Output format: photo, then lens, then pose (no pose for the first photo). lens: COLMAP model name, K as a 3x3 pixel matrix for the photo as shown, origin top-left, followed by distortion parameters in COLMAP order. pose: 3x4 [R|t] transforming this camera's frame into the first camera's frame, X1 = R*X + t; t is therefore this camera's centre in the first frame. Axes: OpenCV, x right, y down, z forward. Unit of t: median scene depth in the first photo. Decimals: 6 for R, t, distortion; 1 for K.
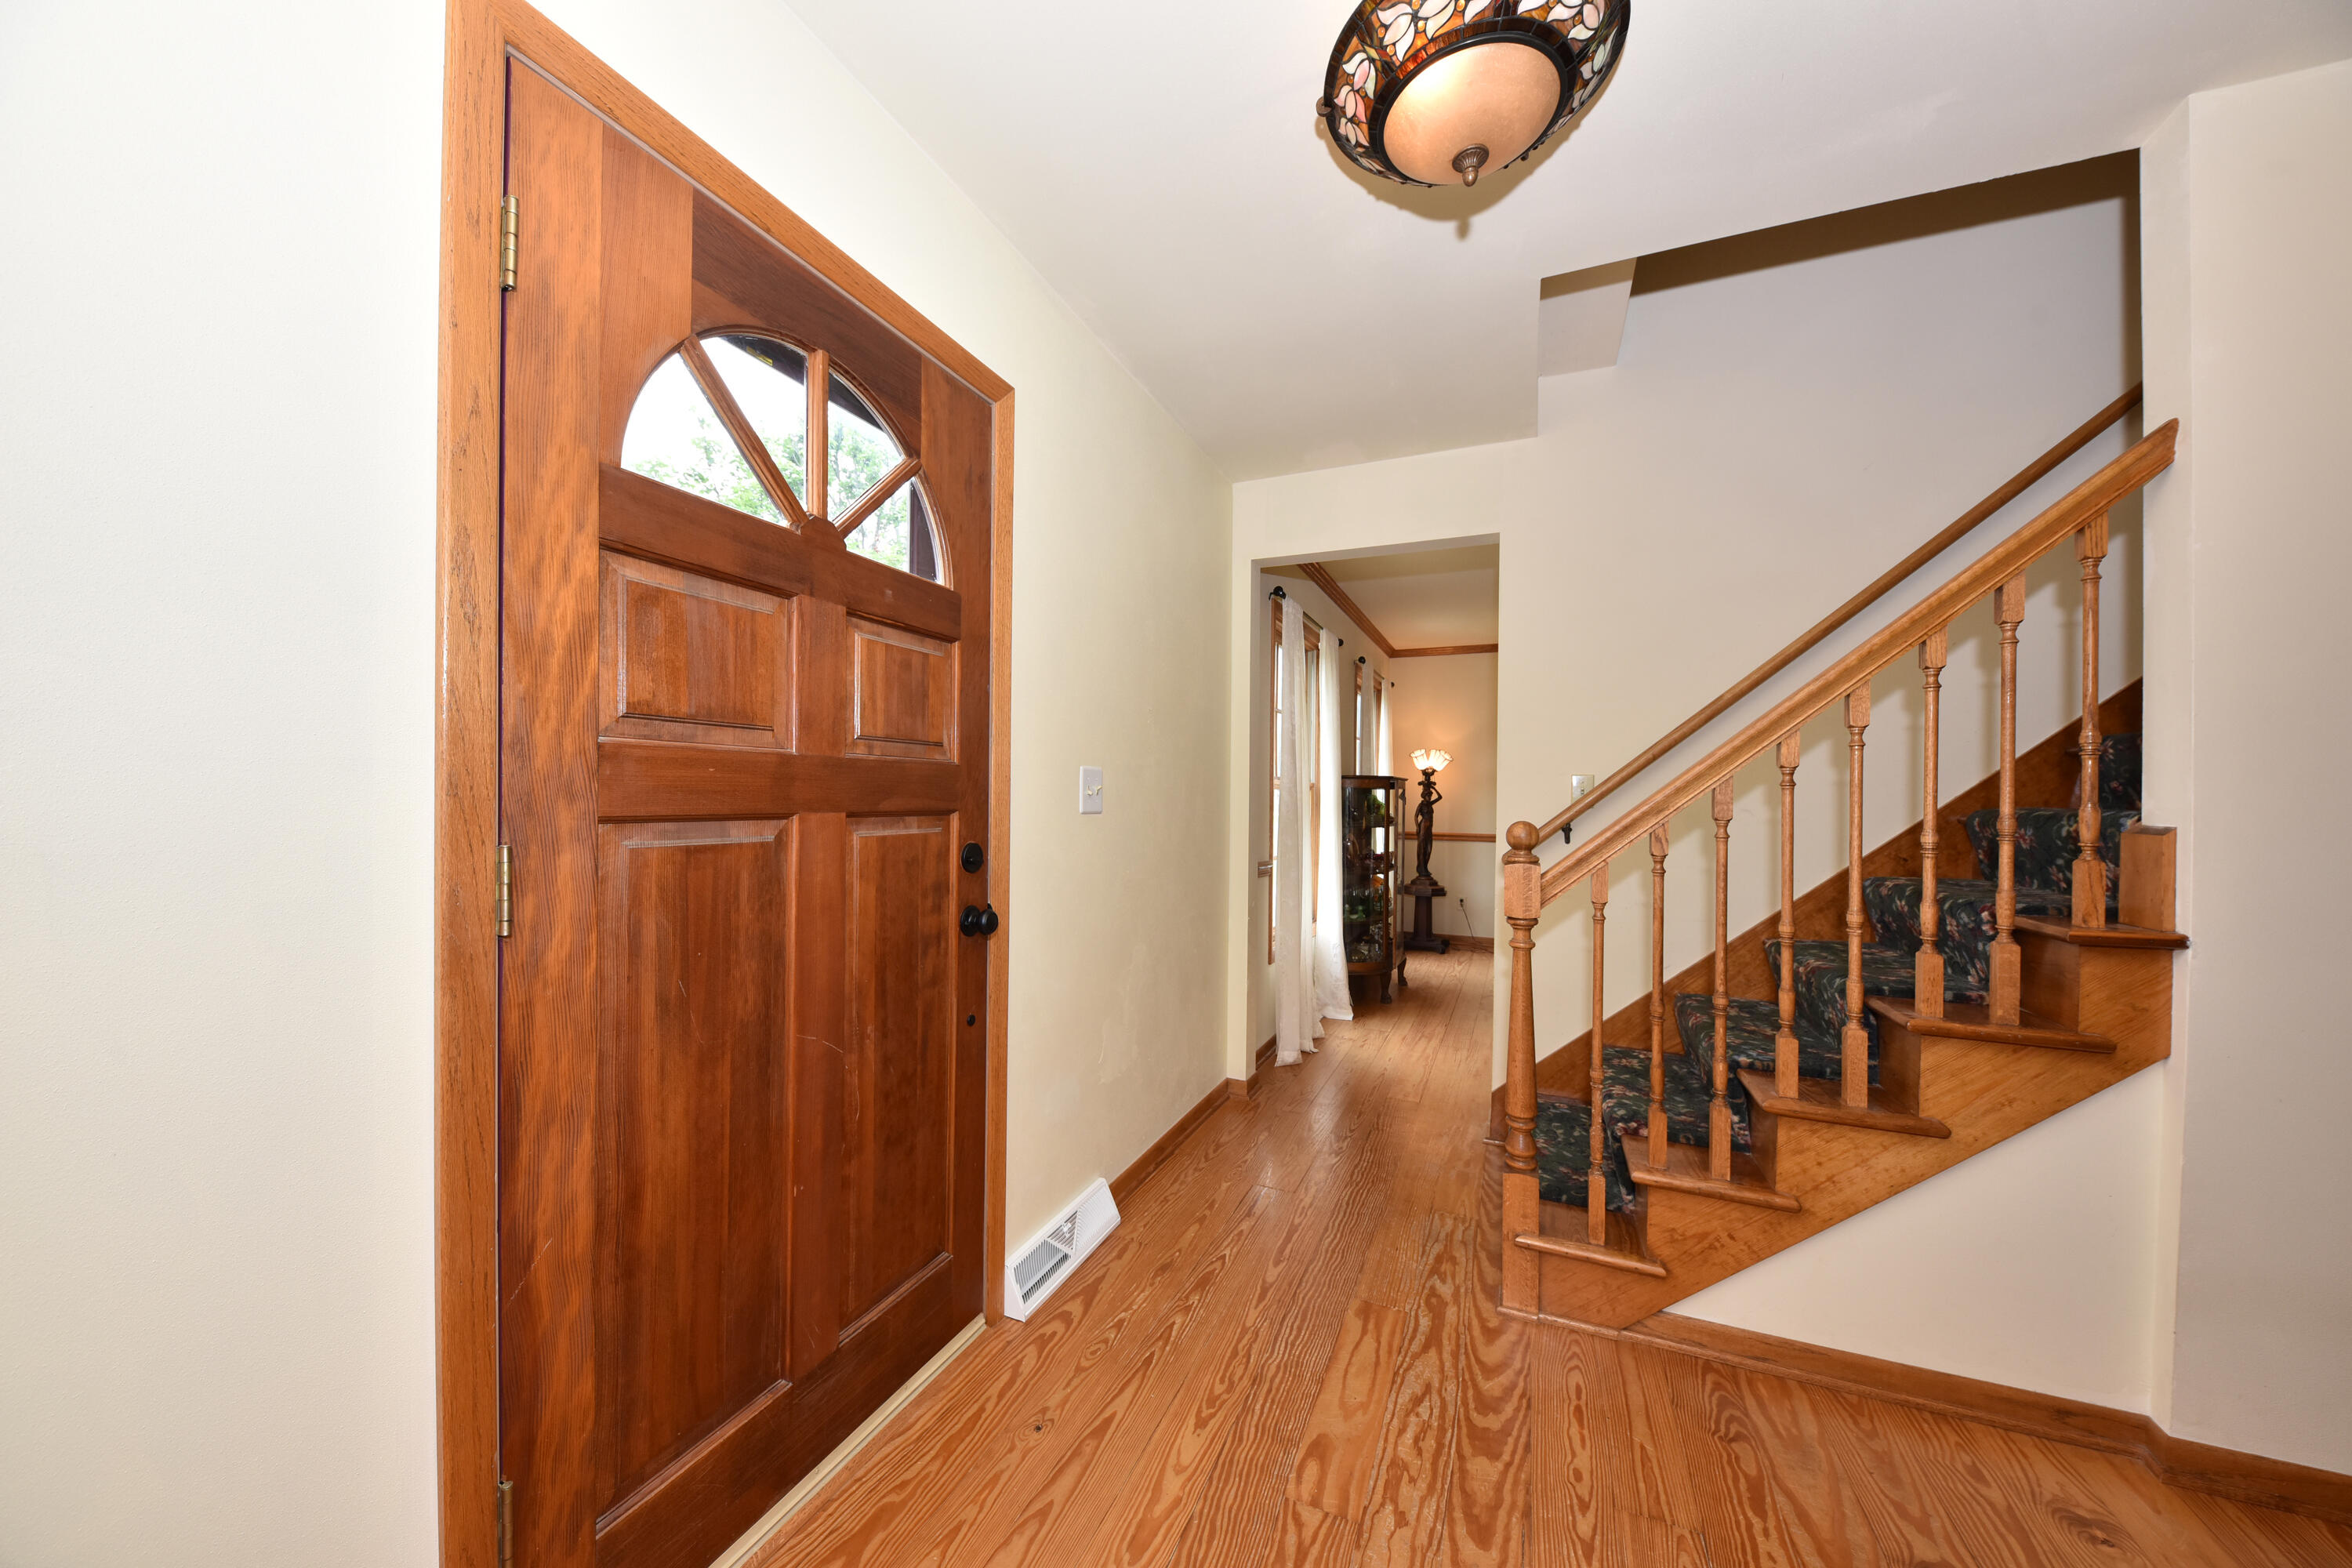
lens RADIAL K [[799.9, 0, 1182.7], [0, 799.9, 794.6], [0, 0, 1]] dist [0.008151, -0.005333]
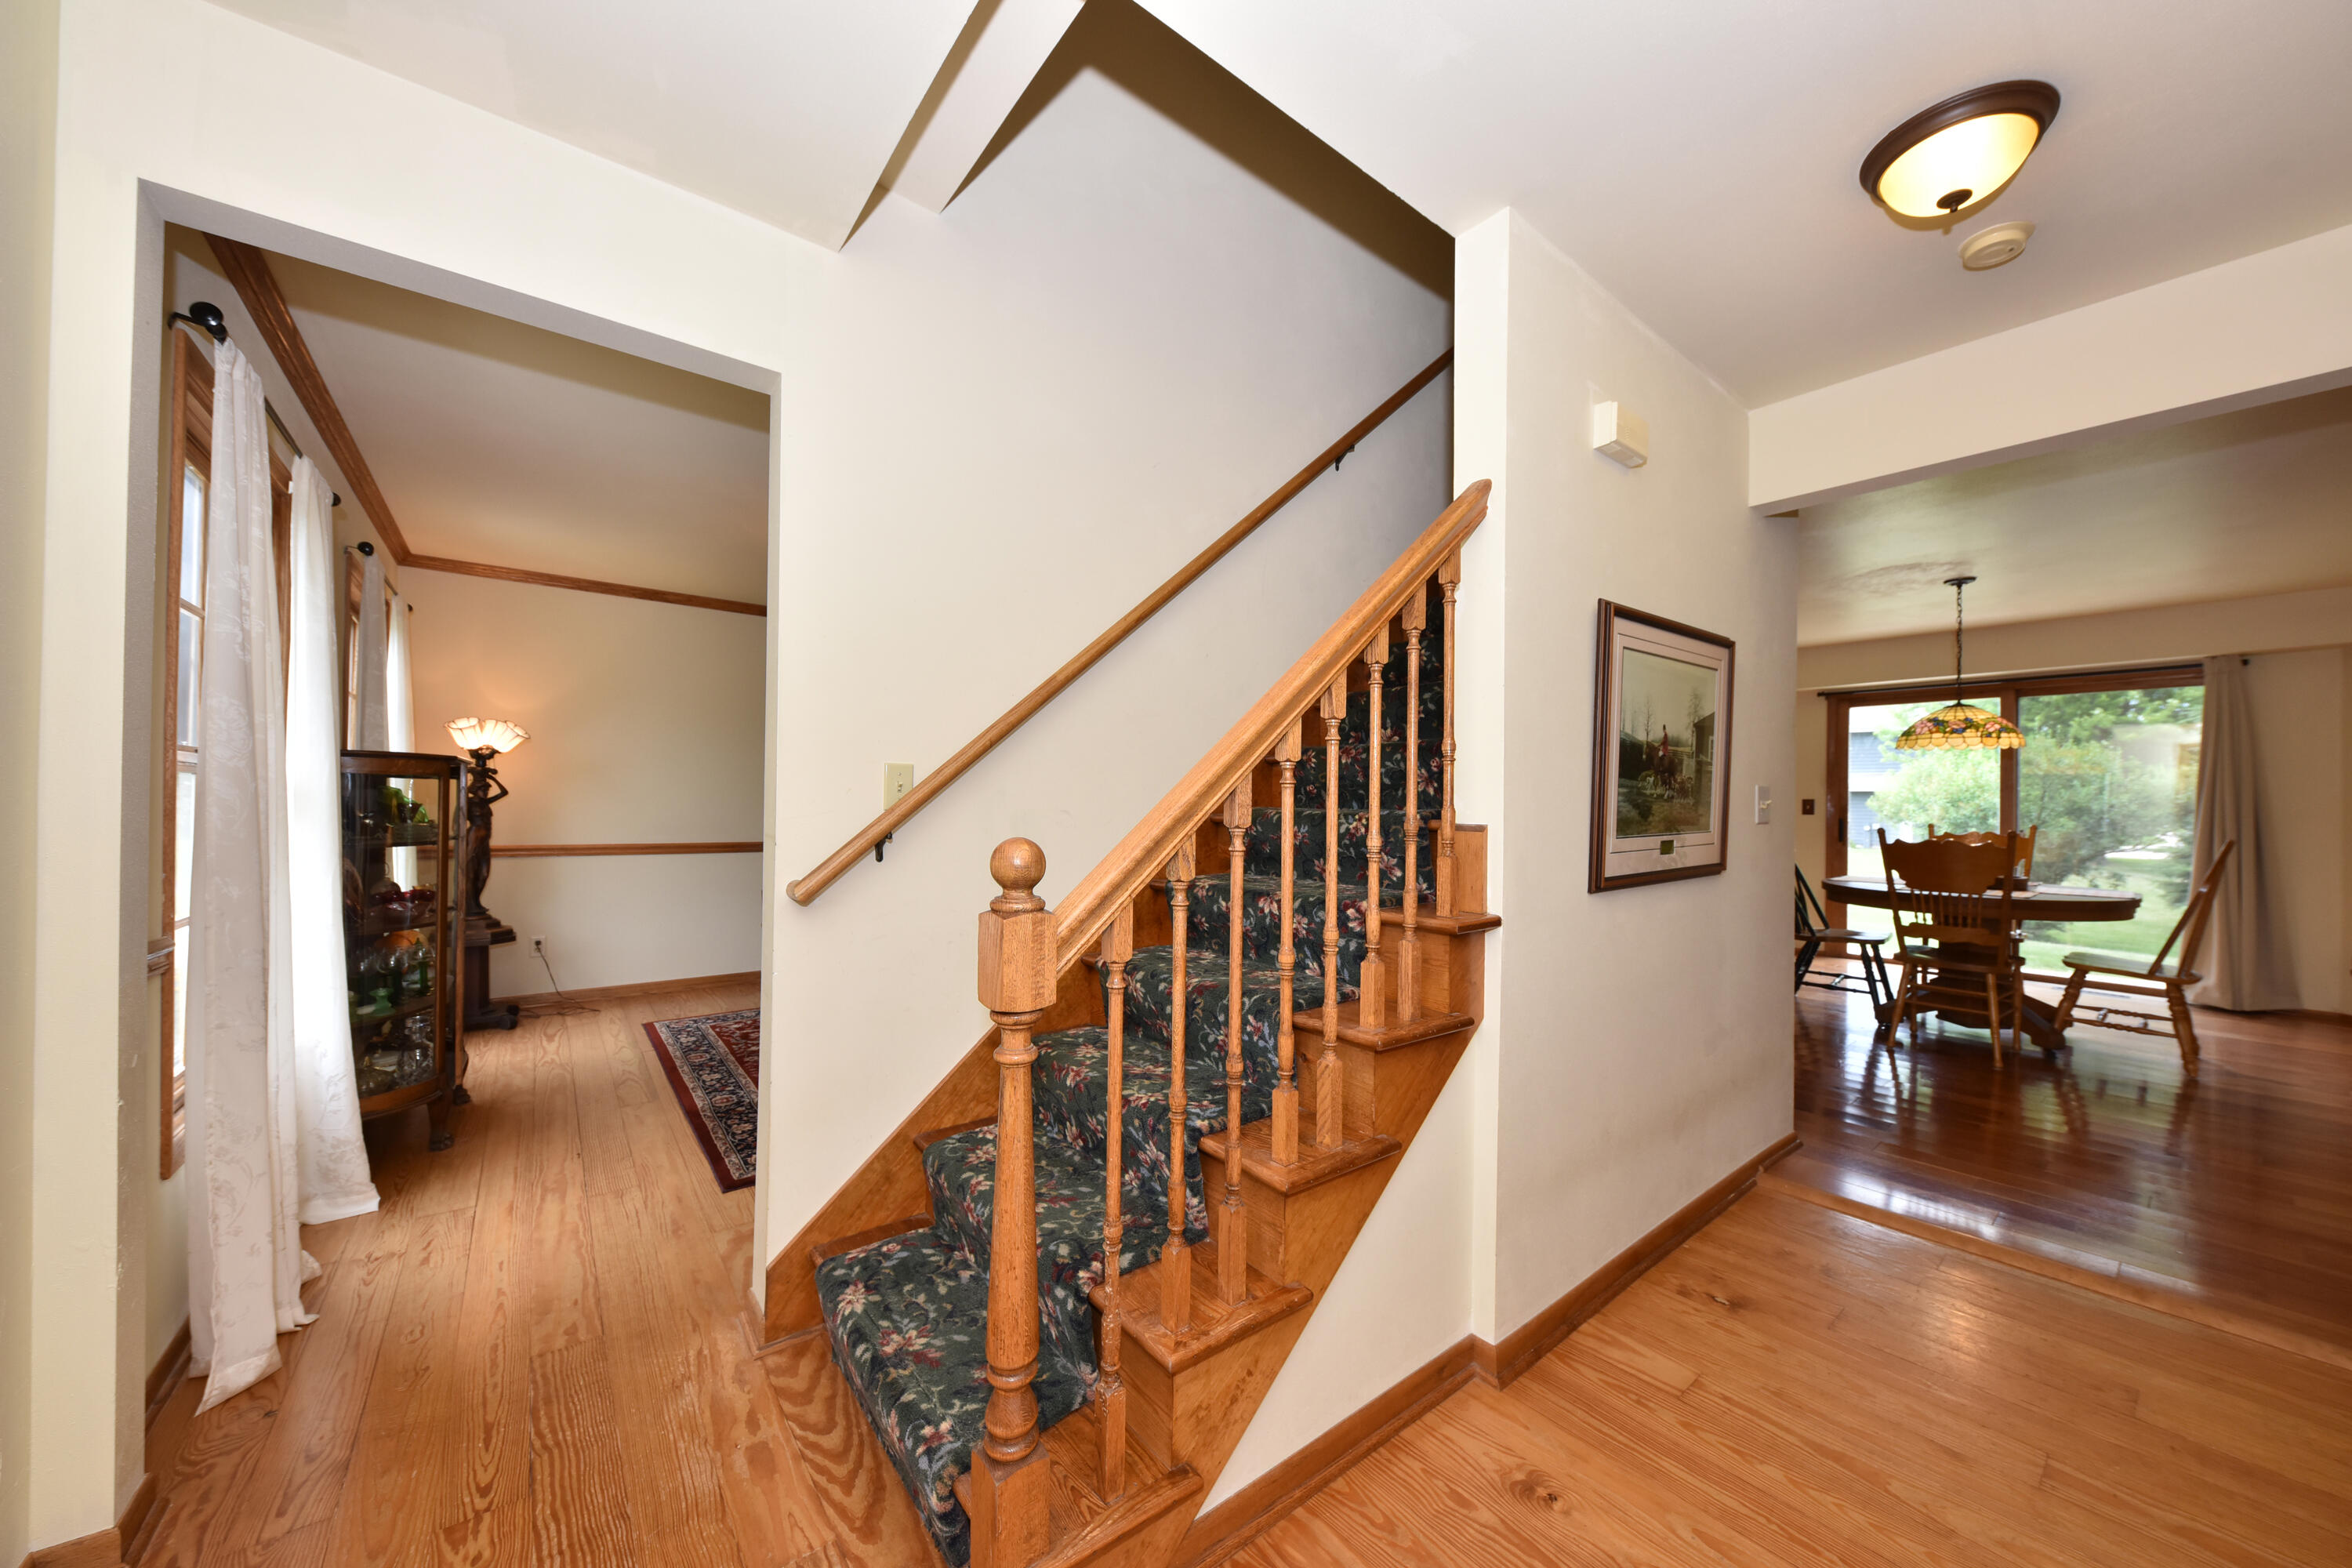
lens RADIAL K [[826.3, 0, 1147.6], [0, 826.3, 789.9], [0, 0, 1]] dist [-0.001625, -0.000121]
pose [[0.485152, 0.007626, 0.874397, -0.024874], [-0.008524, 0.999956, -0.003992, -0.000617], [-0.874388, -0.005516, 0.485195, 0.301553]]
